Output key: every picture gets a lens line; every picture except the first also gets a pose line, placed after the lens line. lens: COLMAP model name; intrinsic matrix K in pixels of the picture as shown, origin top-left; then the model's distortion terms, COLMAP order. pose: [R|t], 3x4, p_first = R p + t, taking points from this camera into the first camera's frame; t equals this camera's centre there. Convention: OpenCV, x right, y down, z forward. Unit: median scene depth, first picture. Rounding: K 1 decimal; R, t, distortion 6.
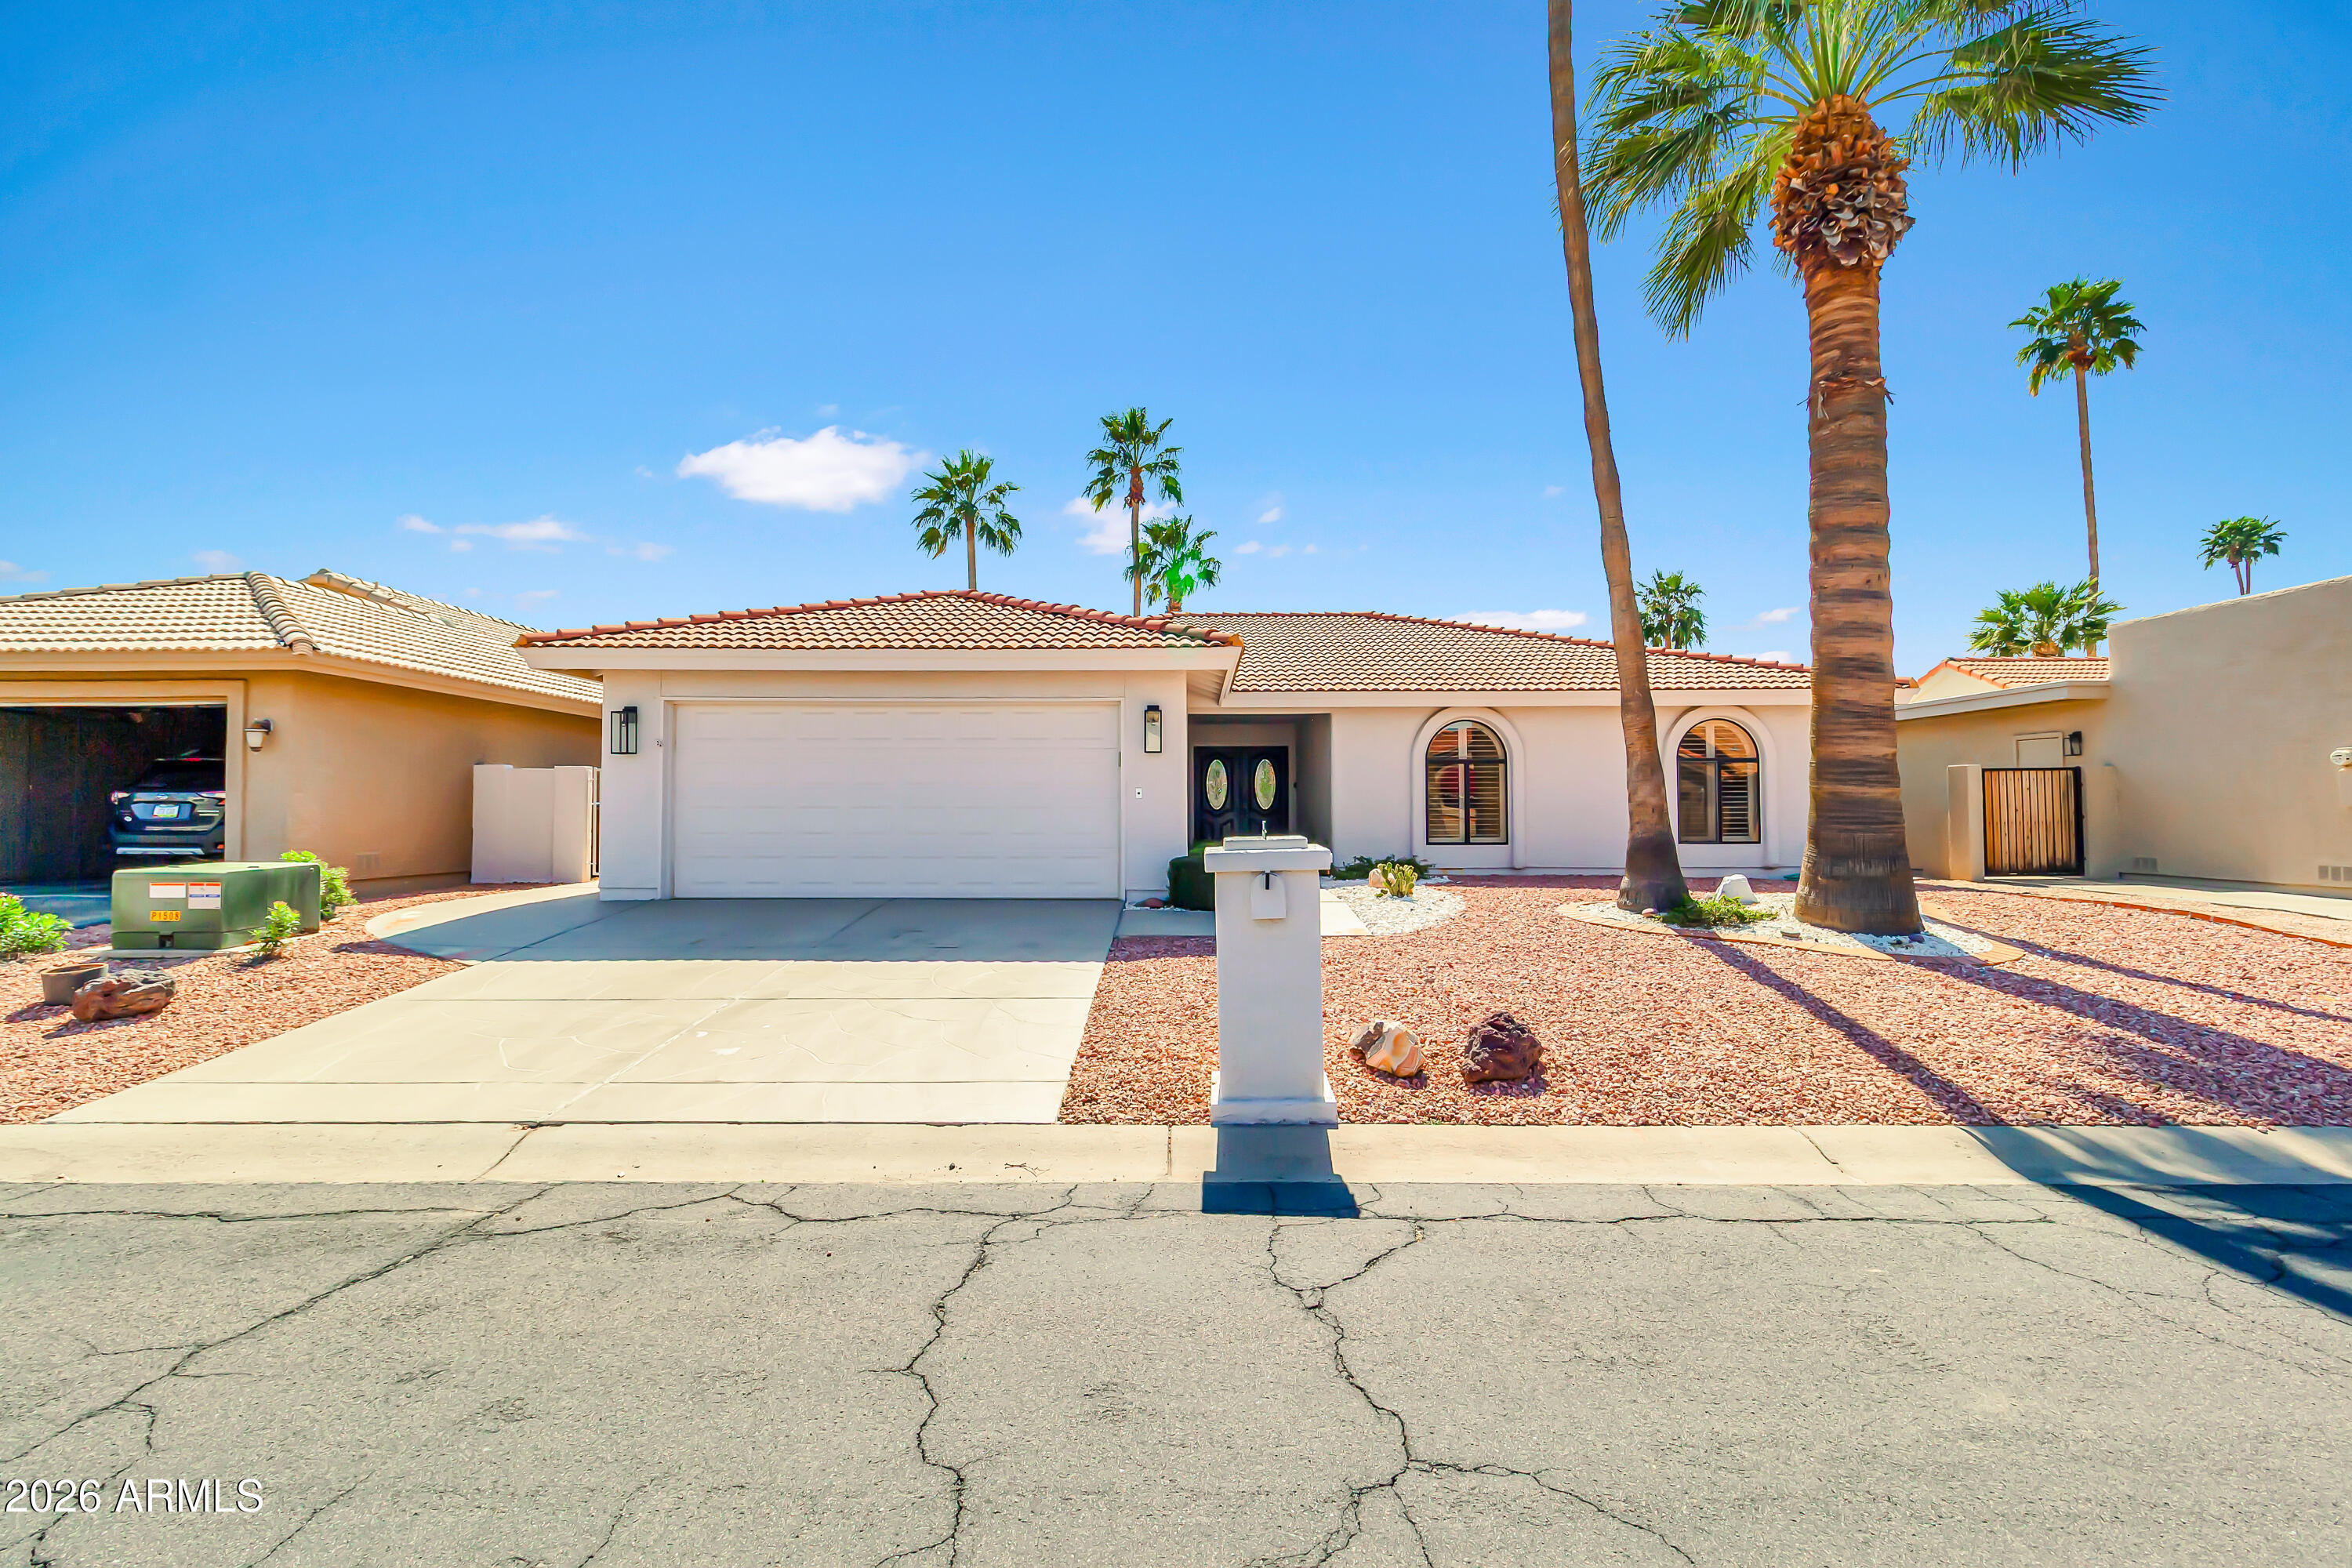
lens RADIAL K [[1150.7, 0, 1160.5], [0, 1150.7, 782.7], [0, 0, 1]] dist [0.000158, -0.000048]
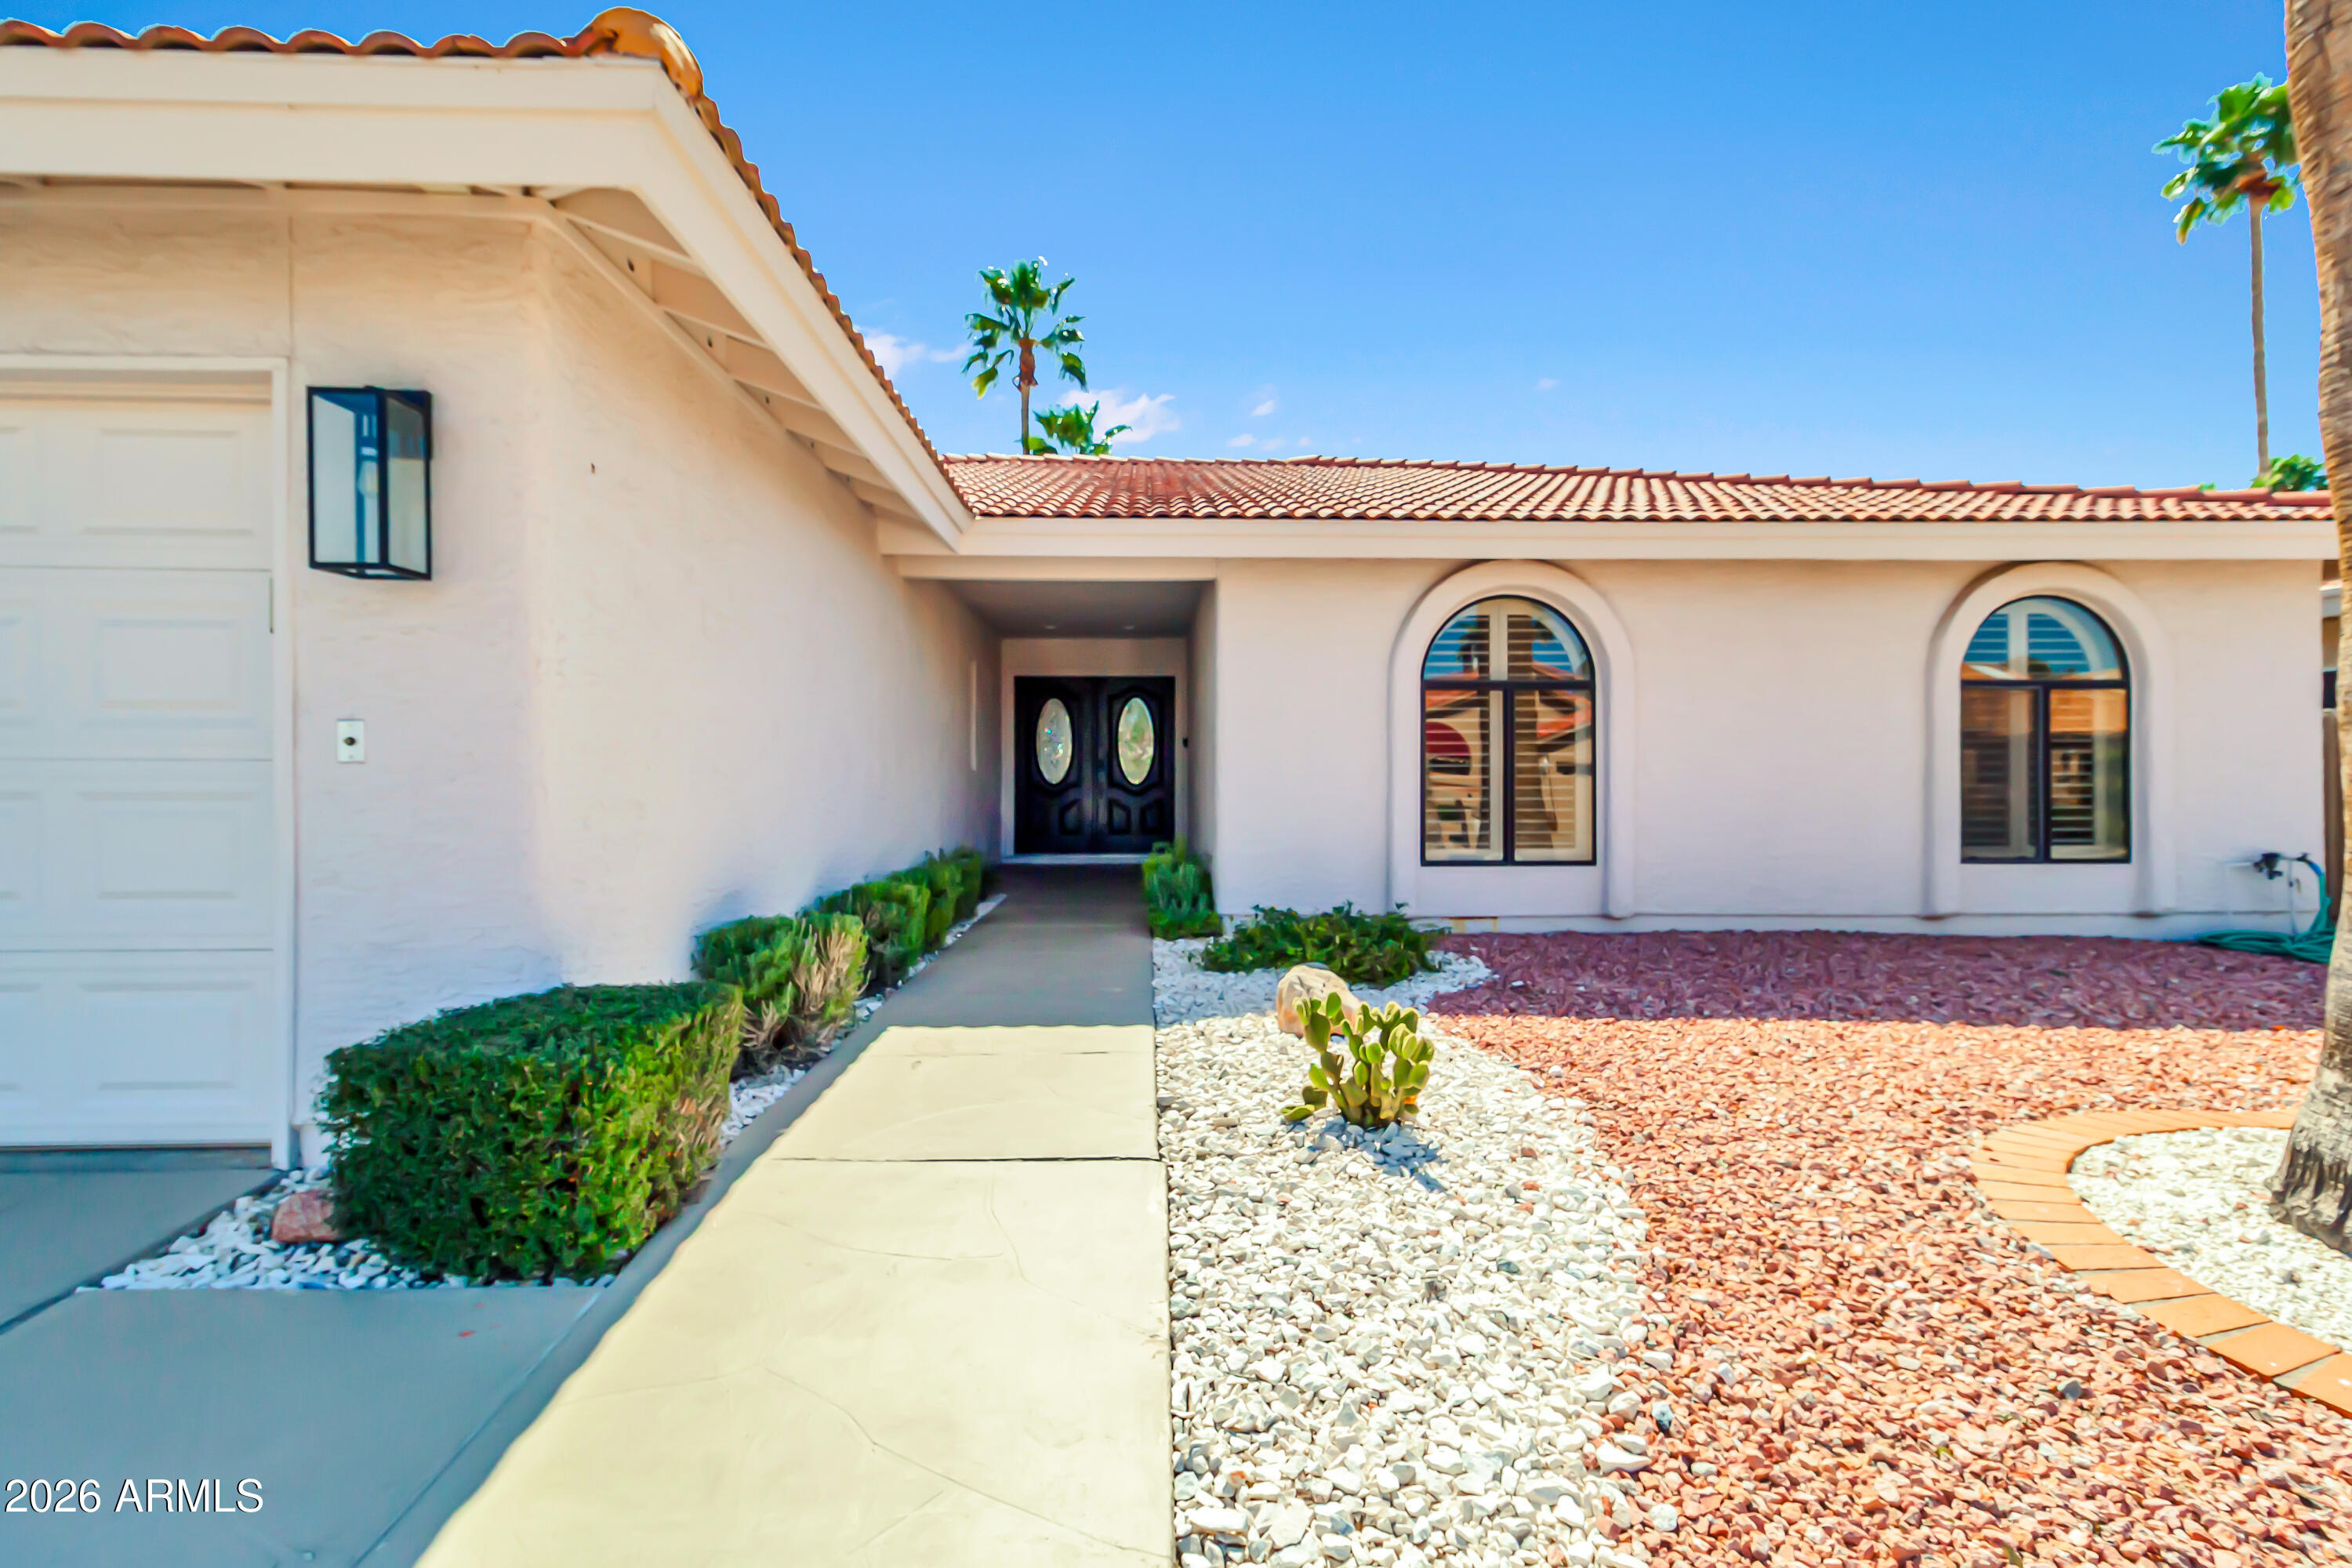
lens RADIAL K [[1150.7, 0, 1160.5], [0, 1150.7, 782.7], [0, 0, 1]] dist [0.000158, -0.000048]
pose [[0.999405, 0.001869, 0.034430, 0.051142], [-0.002849, 0.999591, 0.028444, 0.003692], [-0.034363, -0.028525, 0.999002, 0.251963]]
